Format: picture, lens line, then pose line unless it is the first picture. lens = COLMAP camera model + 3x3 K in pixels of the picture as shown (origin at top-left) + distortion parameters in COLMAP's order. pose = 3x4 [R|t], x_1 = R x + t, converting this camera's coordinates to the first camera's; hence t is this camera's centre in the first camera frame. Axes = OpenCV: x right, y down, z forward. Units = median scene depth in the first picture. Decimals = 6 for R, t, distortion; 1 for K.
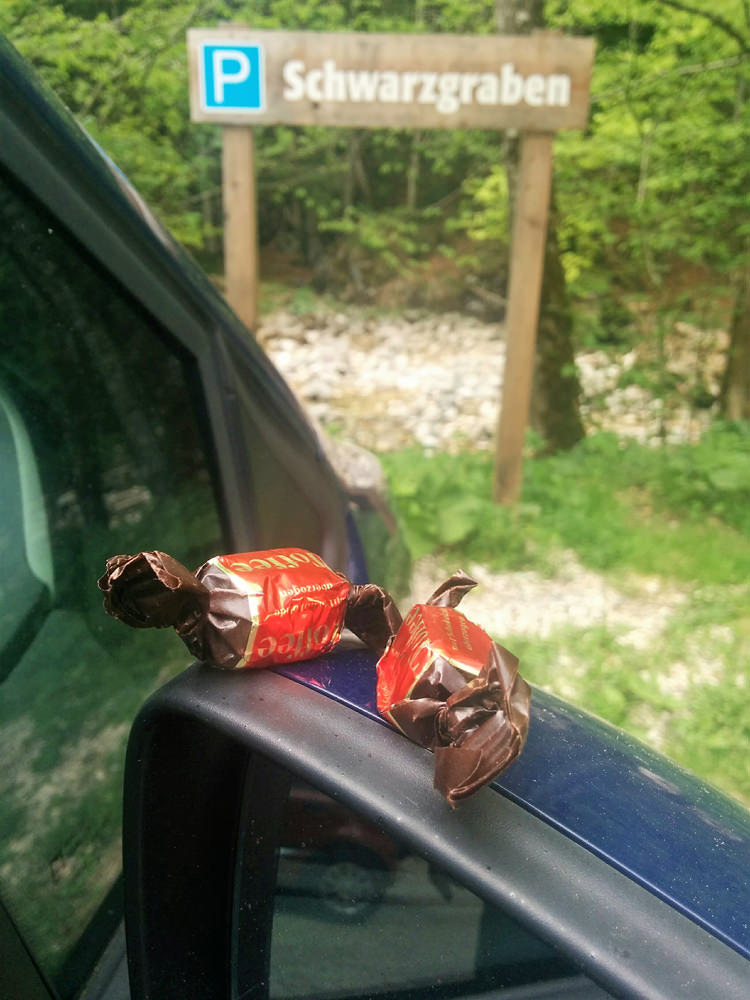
lens RADIAL K [[898.7, 0, 380.6], [0, 898.7, 497.6], [0, 0, 1]] dist [0.049188, -0.074865]
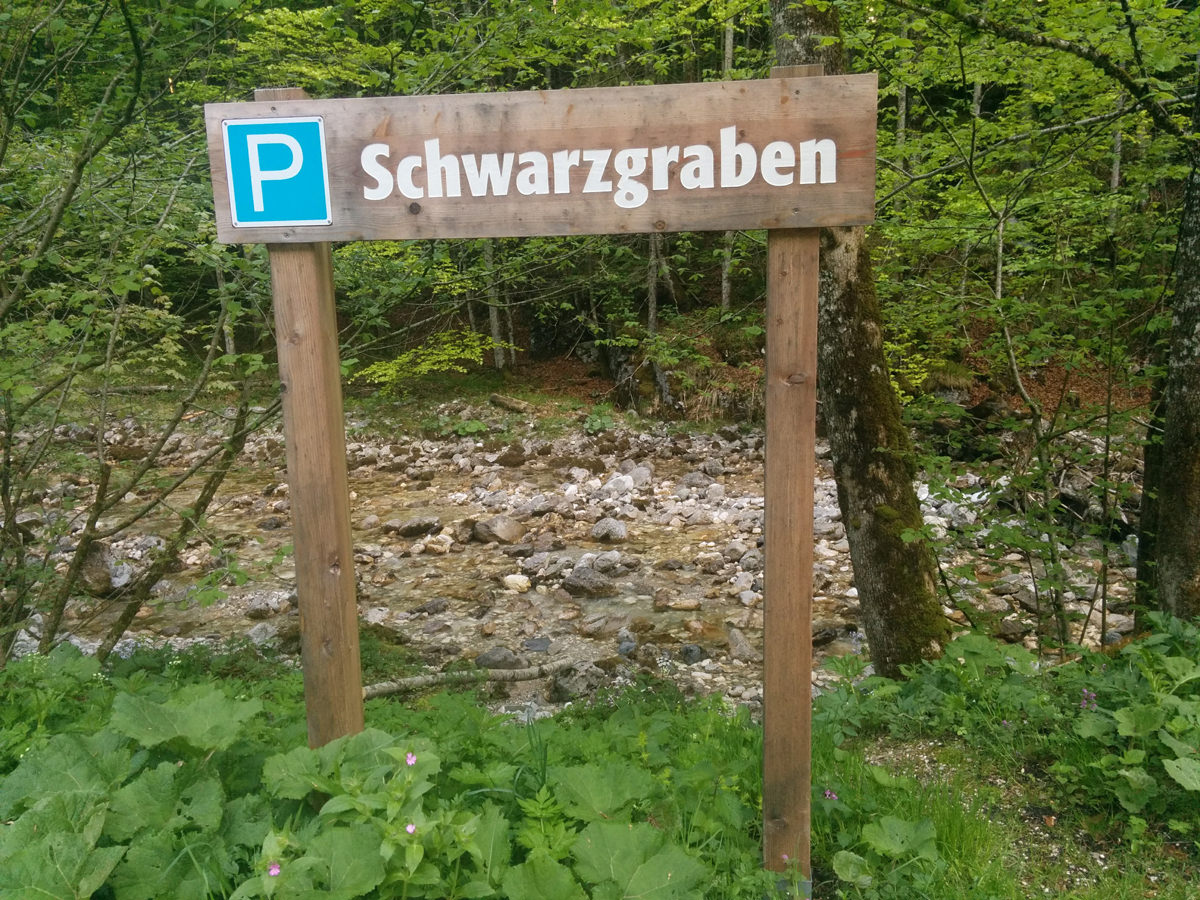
lens RADIAL K [[1078.5, 0, 597.8], [0, 1078.5, 457.7], [0, 0, 1]] dist [0.049188, -0.074865]
pose [[0.994816, -0.032515, -0.096349, 0.115980], [0.015491, 0.984900, -0.172428, -0.142275], [0.100500, 0.170042, 0.980299, 0.330200]]
